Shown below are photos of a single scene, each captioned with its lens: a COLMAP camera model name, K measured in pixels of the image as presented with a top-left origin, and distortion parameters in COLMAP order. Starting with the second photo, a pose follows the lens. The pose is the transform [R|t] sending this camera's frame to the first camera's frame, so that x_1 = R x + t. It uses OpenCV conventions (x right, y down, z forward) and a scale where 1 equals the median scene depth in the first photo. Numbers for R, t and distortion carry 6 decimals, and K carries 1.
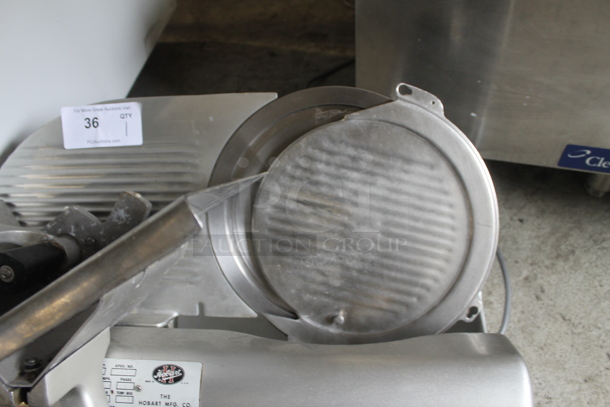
lens RADIAL K [[504.1, 0, 305.0], [0, 504.1, 203.5], [0, 0, 1]] dist [-0.164610, 0.131780]
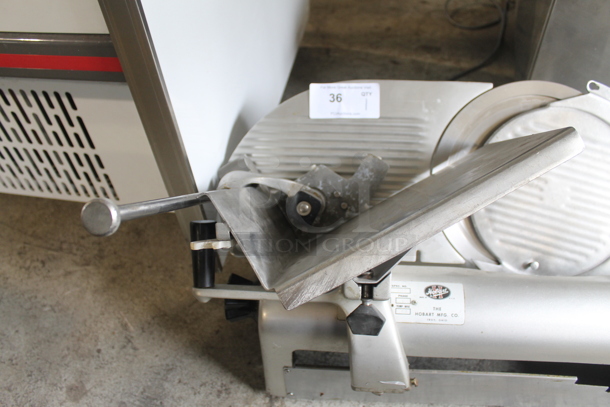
lens RADIAL K [[504.1, 0, 305.0], [0, 504.1, 203.5], [0, 0, 1]] dist [-0.164610, 0.131780]
pose [[0.998948, 0.044076, -0.012665, -0.499175], [-0.044554, 0.998195, -0.040269, 0.153330], [0.010868, 0.040791, 0.999109, -0.233134]]
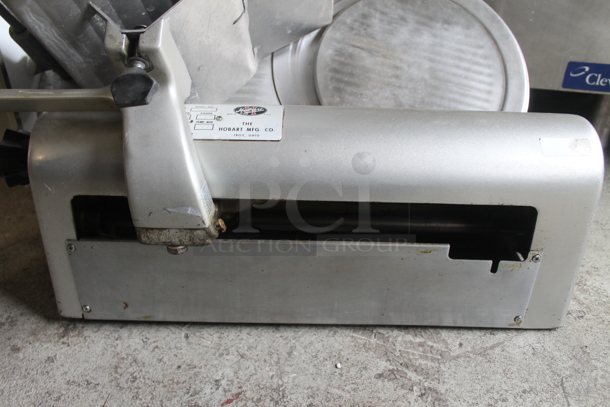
lens RADIAL K [[504.1, 0, 305.0], [0, 504.1, 203.5], [0, 0, 1]] dist [-0.164610, 0.131780]
pose [[0.996640, 0.052503, 0.062864, -0.180424], [-0.027329, 0.936704, -0.349054, 0.721460], [-0.077211, 0.346163, 0.934992, 0.076468]]
